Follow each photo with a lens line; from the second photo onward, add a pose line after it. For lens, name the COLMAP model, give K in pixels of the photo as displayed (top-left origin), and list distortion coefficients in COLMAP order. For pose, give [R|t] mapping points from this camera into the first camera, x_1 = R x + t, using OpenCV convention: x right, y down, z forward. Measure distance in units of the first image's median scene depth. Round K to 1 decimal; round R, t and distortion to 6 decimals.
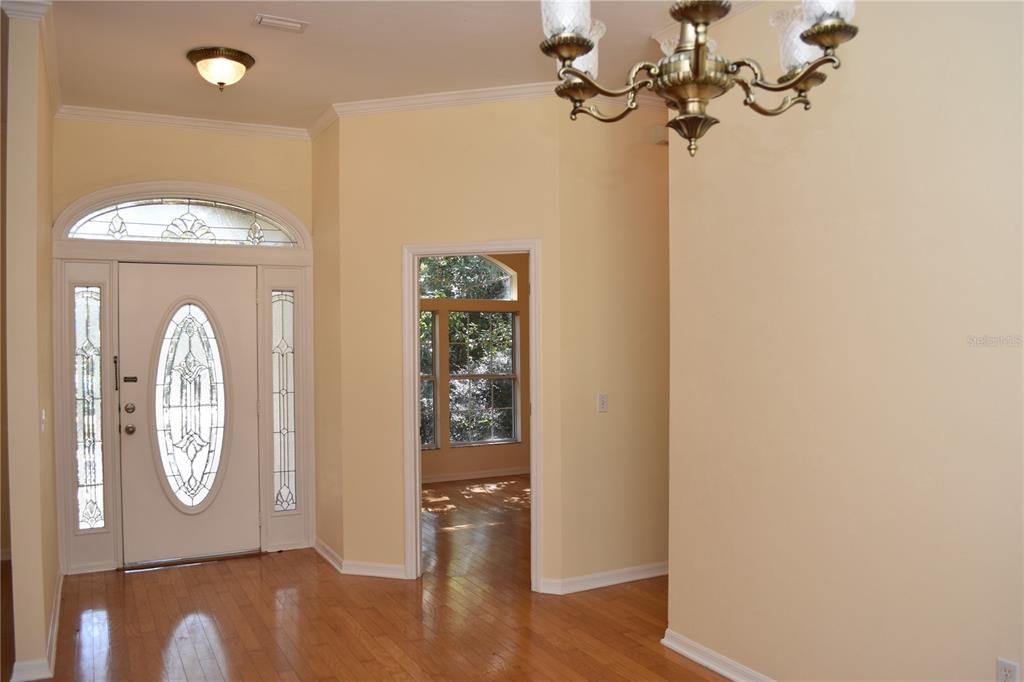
lens RADIAL K [[831.7, 0, 512.0], [0, 831.7, 341.0], [0, 0, 1]] dist [-0.063100, -0.000233]
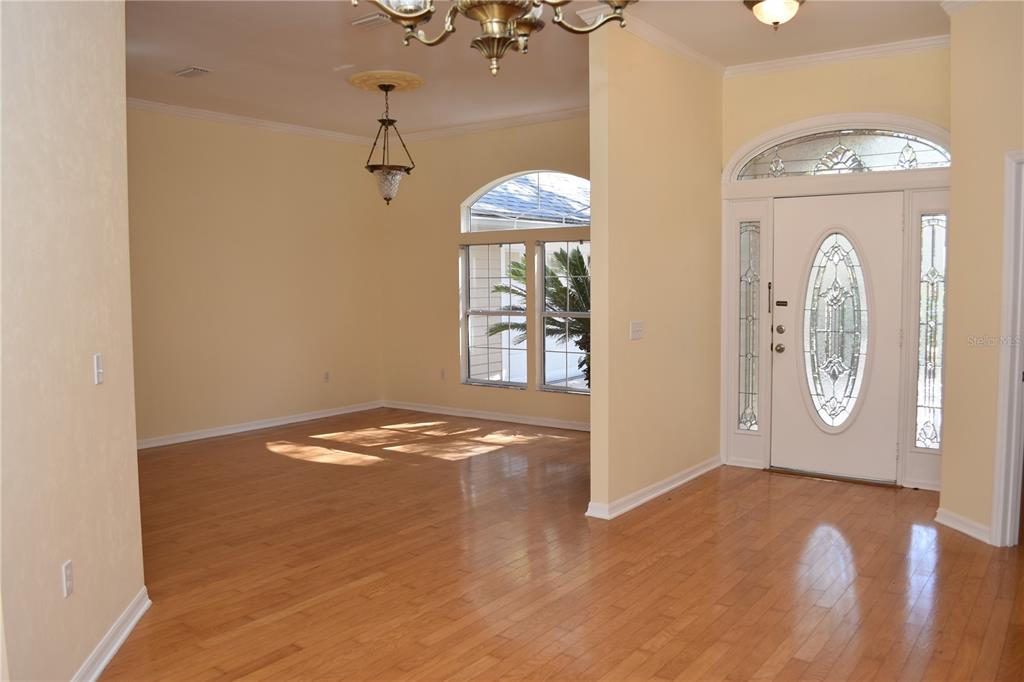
lens RADIAL K [[810.0, 0, 512.0], [0, 810.0, 341.0], [0, 0, 1]] dist [-0.080354, 0.013781]
pose [[0.427497, 0.077784, -0.900664, 0.346708], [0.006467, 0.996003, 0.089087, -0.001810], [0.903994, -0.043909, 0.425285, 0.194925]]
